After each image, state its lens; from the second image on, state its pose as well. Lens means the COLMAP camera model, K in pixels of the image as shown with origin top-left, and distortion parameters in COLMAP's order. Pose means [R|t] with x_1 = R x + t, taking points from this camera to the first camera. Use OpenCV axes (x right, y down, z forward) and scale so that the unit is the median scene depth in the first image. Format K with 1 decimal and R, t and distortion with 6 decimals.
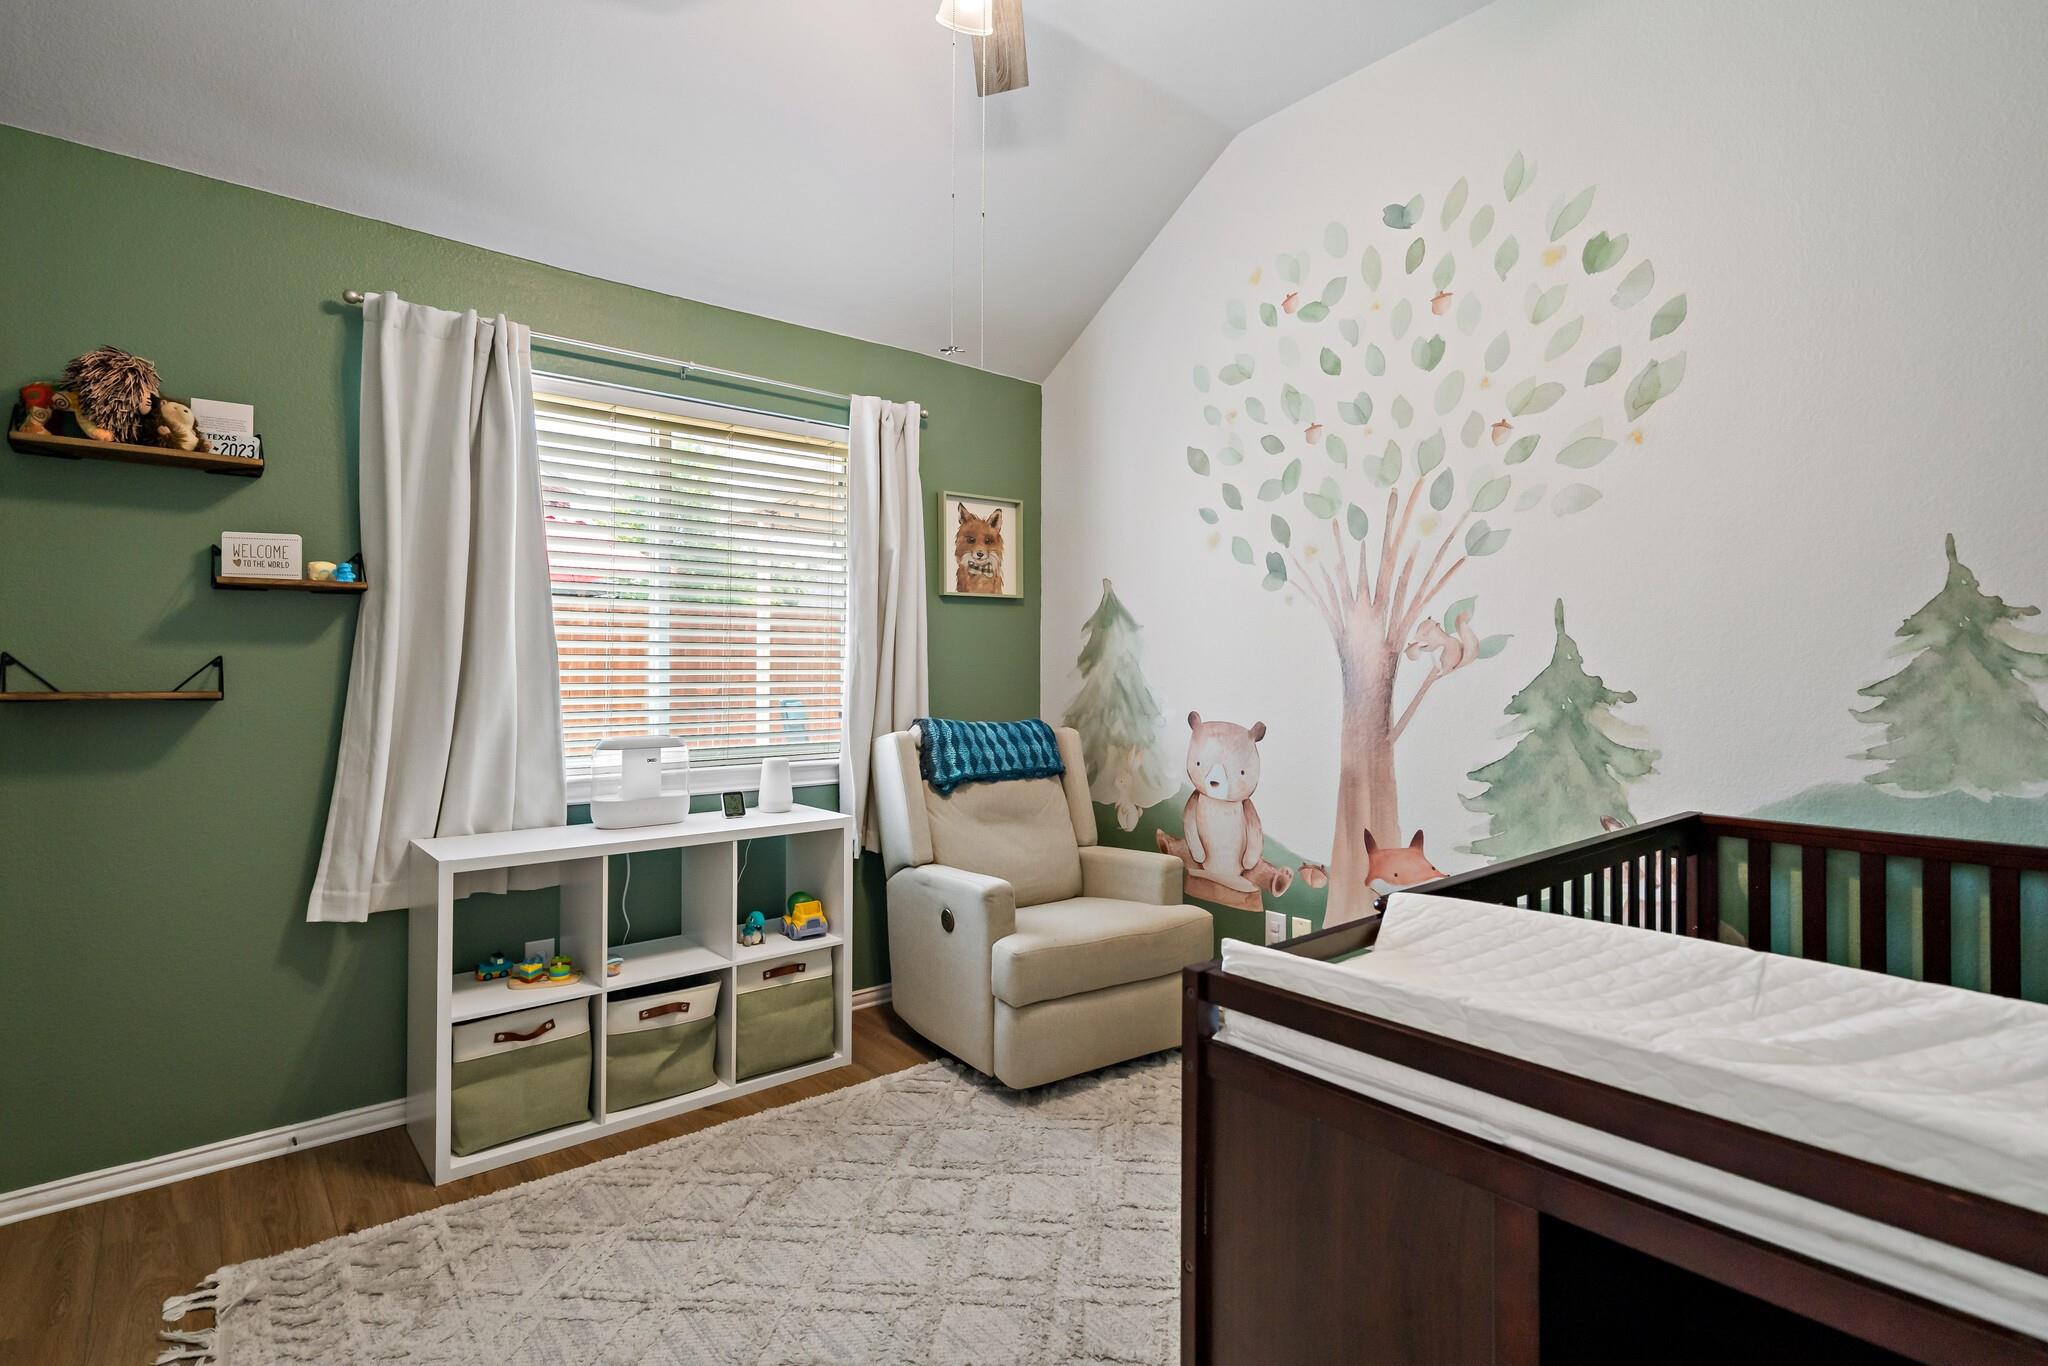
lens RADIAL K [[1008.8, 0, 1023.8], [0, 1008.8, 666.9], [0, 0, 1]] dist [-0.000756, 0.002950]
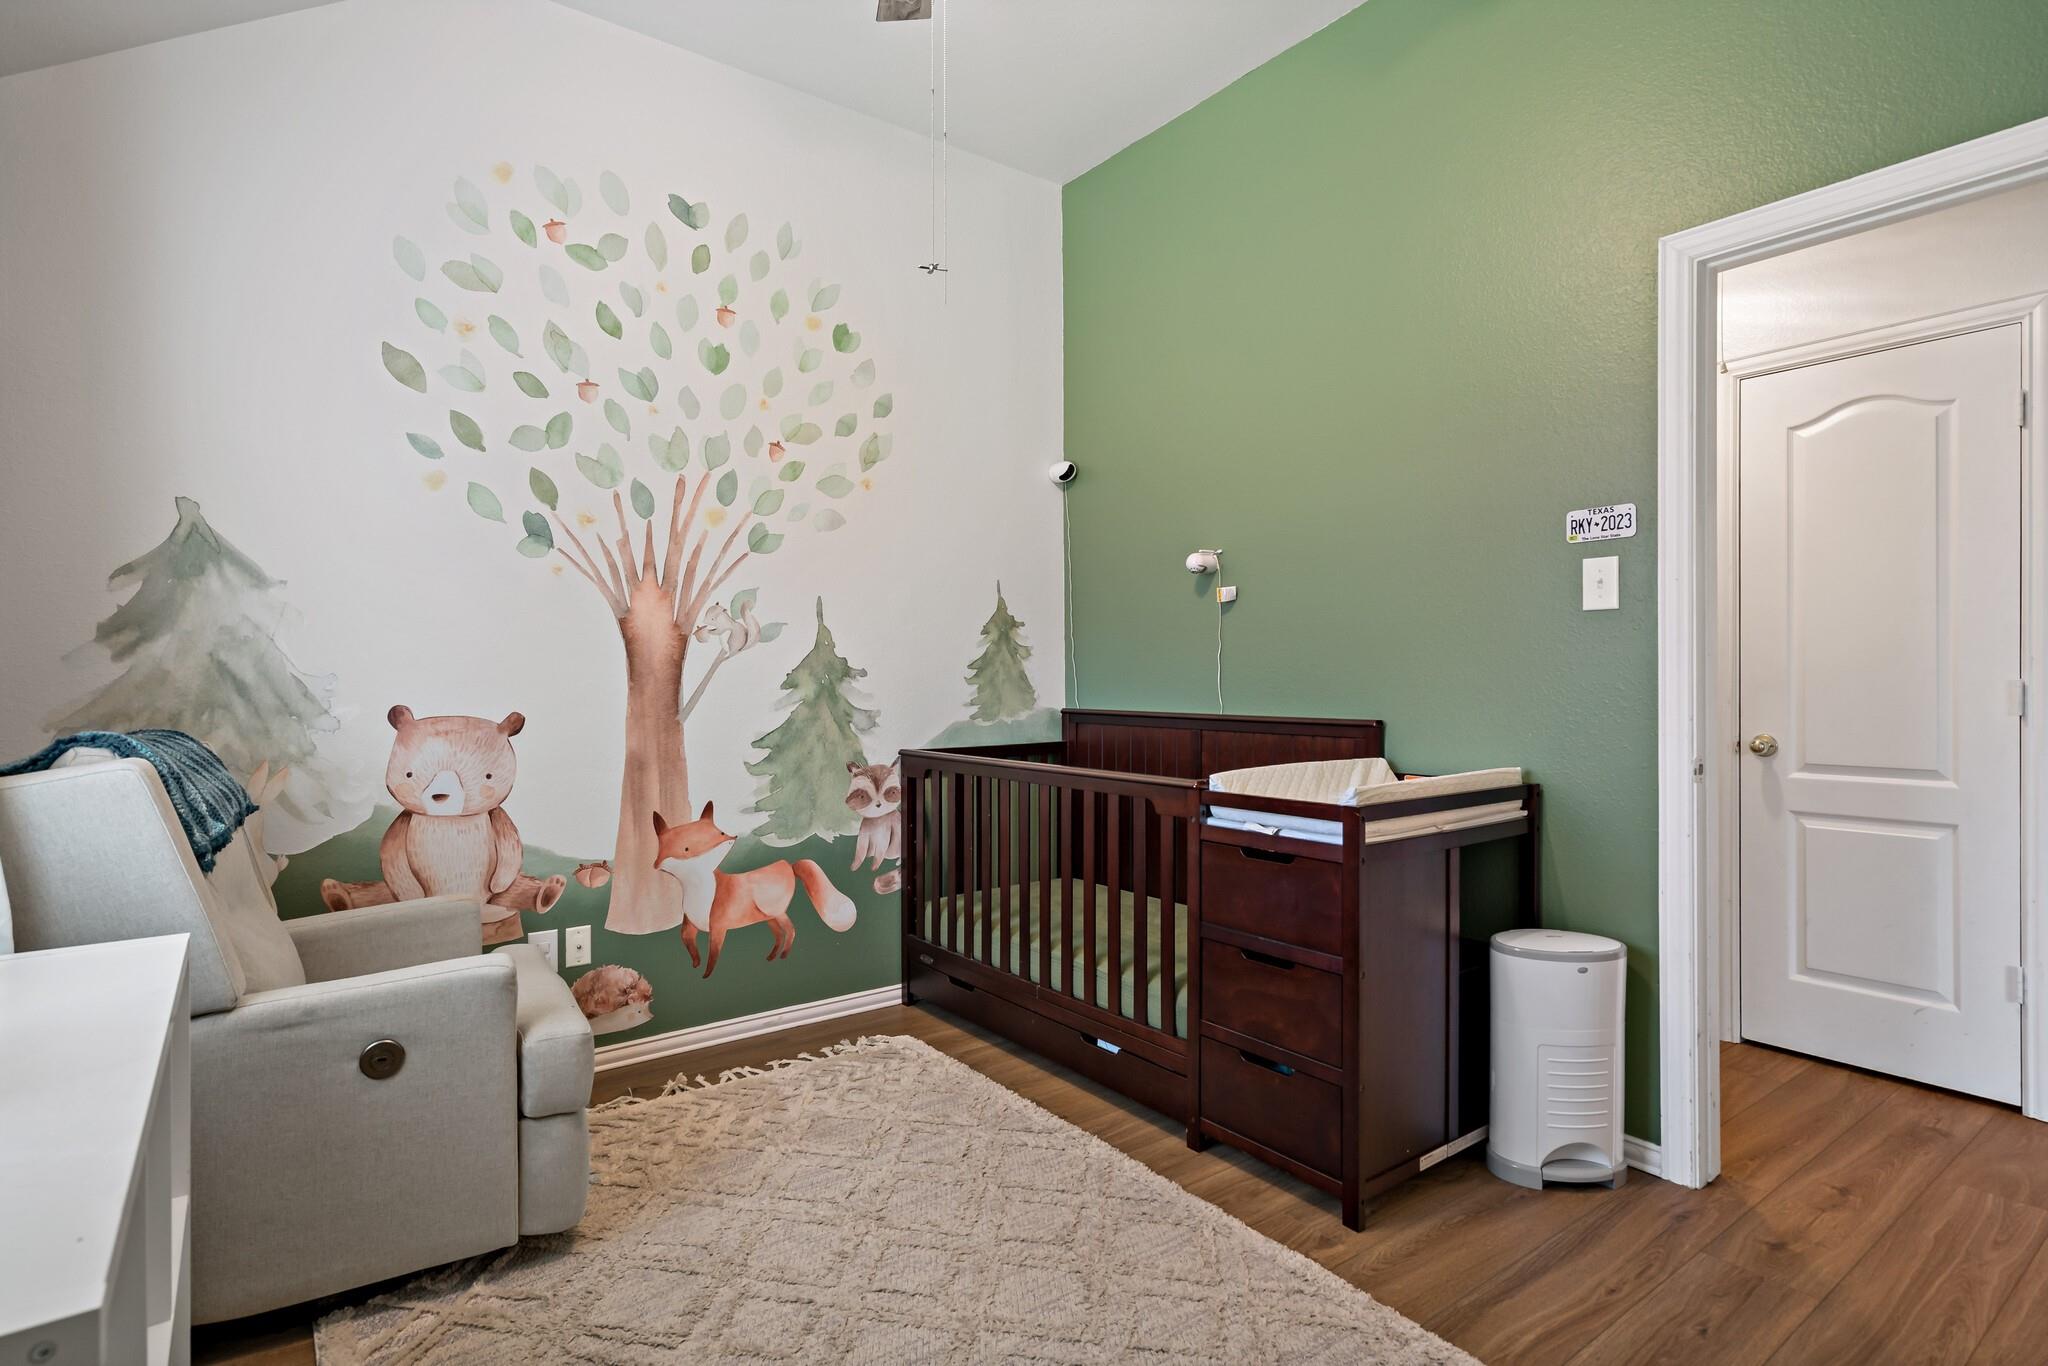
lens RADIAL K [[1008.8, 0, 1023.9], [0, 1008.8, 689.5], [0, 0, 1]] dist [-0.000756, 0.002950]
pose [[0.060276, -0.015924, 0.998055, -0.639554], [0.004073, 0.999868, 0.015707, 0.026989], [-0.998173, 0.003119, 0.060333, 0.587868]]
